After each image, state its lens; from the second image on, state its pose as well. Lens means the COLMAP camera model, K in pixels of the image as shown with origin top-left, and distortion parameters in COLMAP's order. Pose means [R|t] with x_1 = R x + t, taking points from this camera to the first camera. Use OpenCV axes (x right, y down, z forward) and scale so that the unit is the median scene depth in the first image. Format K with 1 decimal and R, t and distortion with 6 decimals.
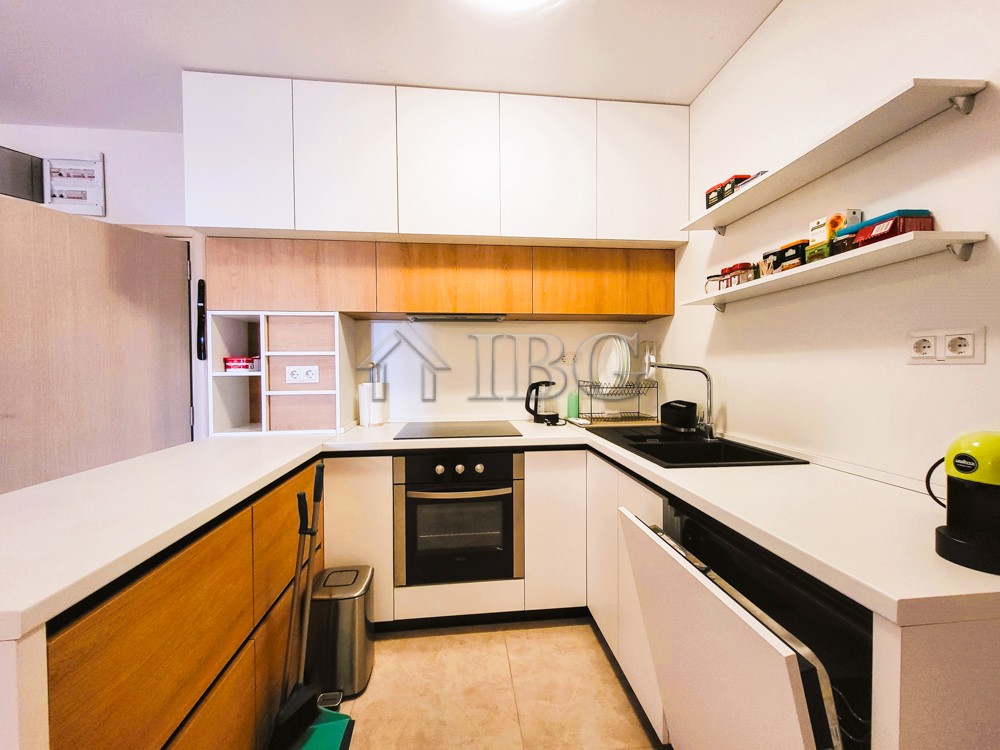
lens RADIAL K [[391.9, 0, 500.0], [0, 391.9, 375.0], [0, 0, 1]] dist [0.001699, -0.000405]
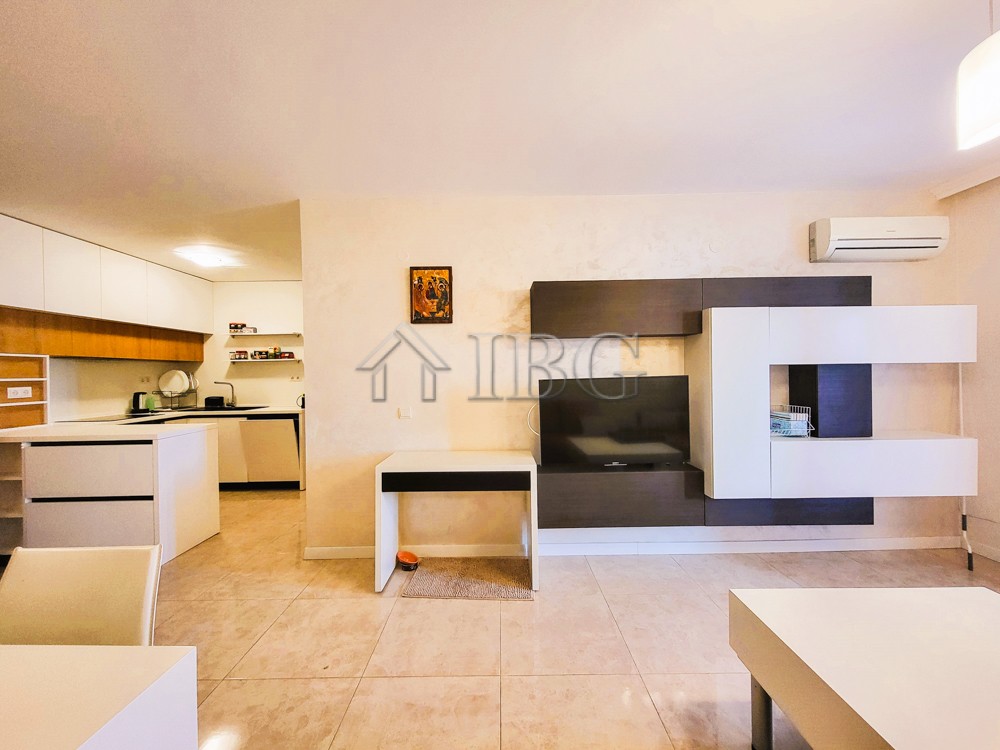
lens RADIAL K [[391.9, 0, 500.0], [0, 391.9, 375.0], [0, 0, 1]] dist [0.001699, -0.000405]
pose [[0.098643, 0.002160, 0.995121, -1.919883], [0.036057, 0.999333, -0.005743, 0.006754], [-0.994469, 0.036447, 0.098500, -1.127783]]
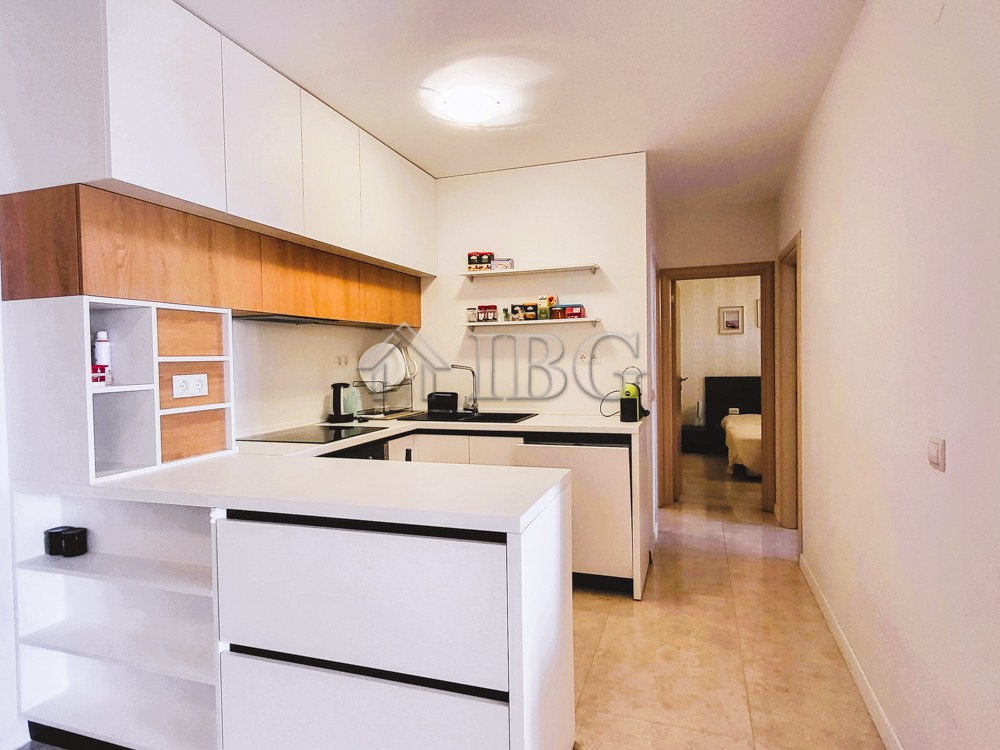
lens RADIAL K [[572.9, 0, 500.0], [0, 572.9, 375.0], [0, 0, 1]] dist [0.001080, -0.000275]
pose [[0.419904, -0.029091, 0.907102, -1.283544], [0.034410, 0.999278, 0.016118, -0.019913], [-0.906916, 0.024446, 0.420601, -0.039887]]
